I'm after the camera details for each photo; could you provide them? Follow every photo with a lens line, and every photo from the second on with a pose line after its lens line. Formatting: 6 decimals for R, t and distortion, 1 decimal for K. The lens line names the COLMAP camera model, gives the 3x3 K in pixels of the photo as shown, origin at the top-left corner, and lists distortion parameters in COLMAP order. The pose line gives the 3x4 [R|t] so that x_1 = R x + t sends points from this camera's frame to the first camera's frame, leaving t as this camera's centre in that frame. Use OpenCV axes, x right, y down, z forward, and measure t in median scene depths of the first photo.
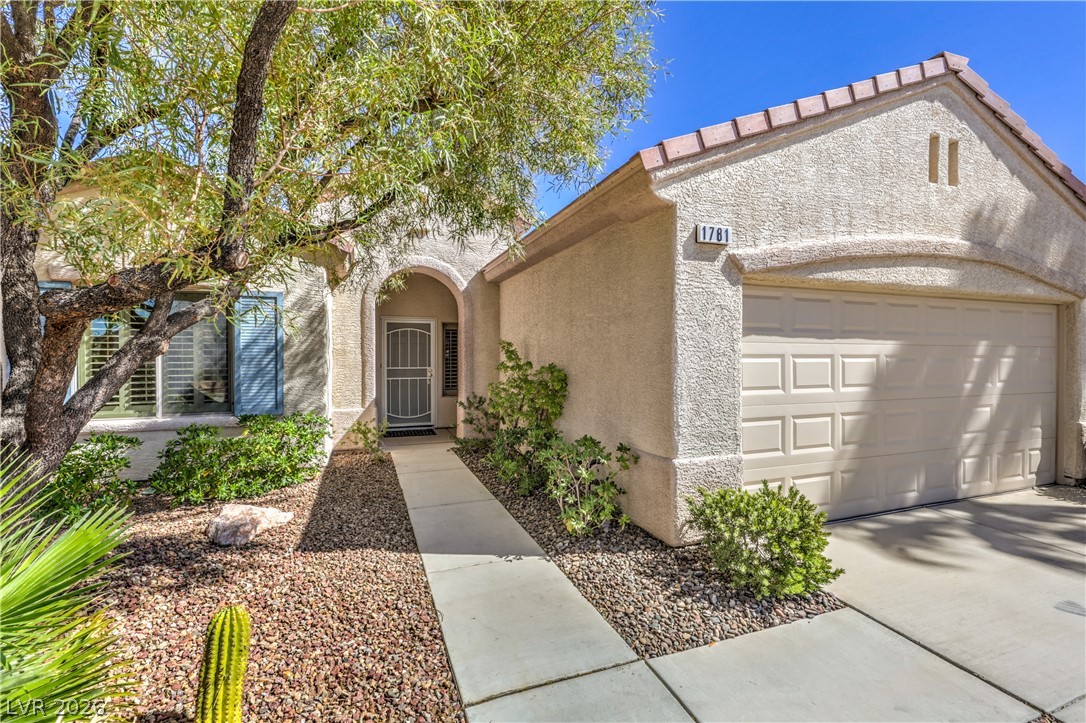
lens RADIAL K [[488.0, 0, 547.5], [0, 488.0, 333.9], [0, 0, 1]] dist [0.002380, 0.000395]
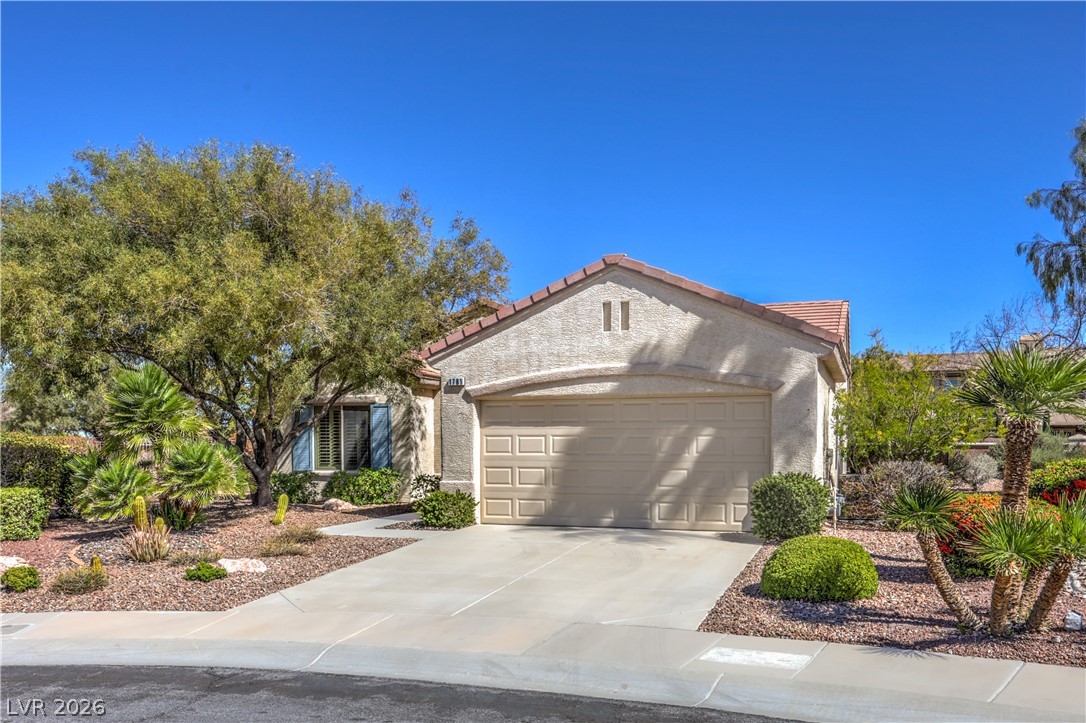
lens RADIAL K [[915.2, 0, 542.7], [0, 915.2, 362.8], [0, 0, 1]] dist [0.003664, -0.001750]
pose [[0.754020, -0.061211, -0.653993, 2.717956], [0.029166, 0.997786, -0.059762, -0.021714], [0.656204, 0.025988, 0.754136, -1.531585]]
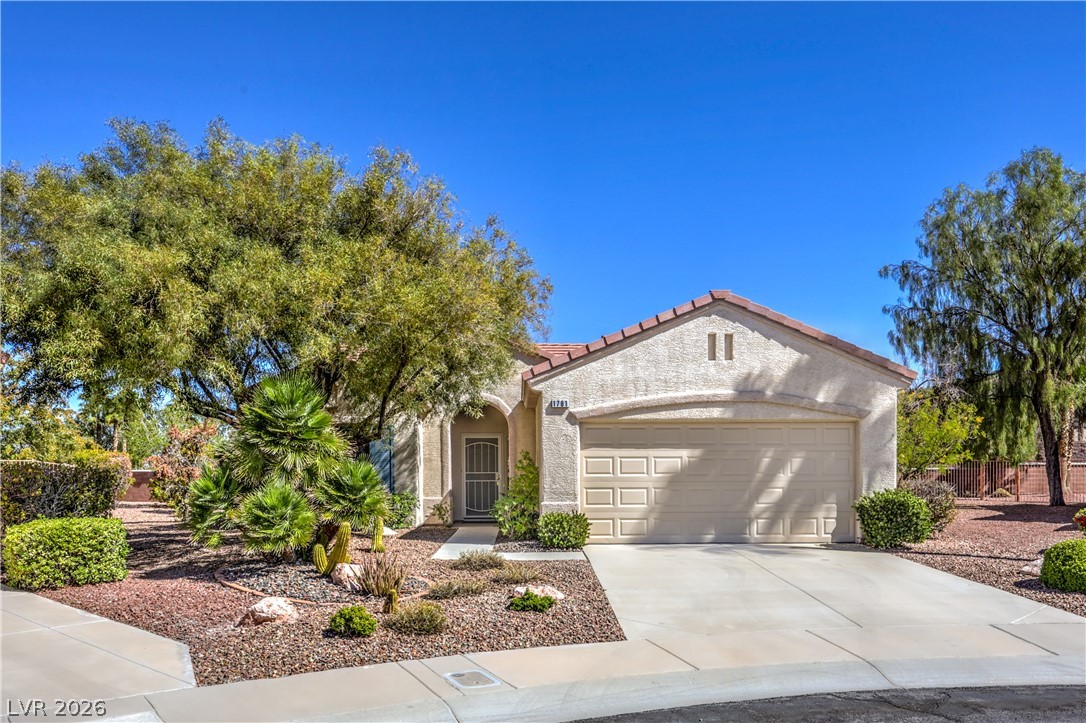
lens RADIAL K [[852.9, 0, 542.4], [0, 852.9, 363.3], [0, 0, 1]] dist [0.003030, 0.000318]
pose [[0.942926, -0.047372, -0.329615, 1.262193], [0.018923, 0.995853, -0.088991, -0.031203], [0.332464, 0.077675, 0.939912, -2.212472]]
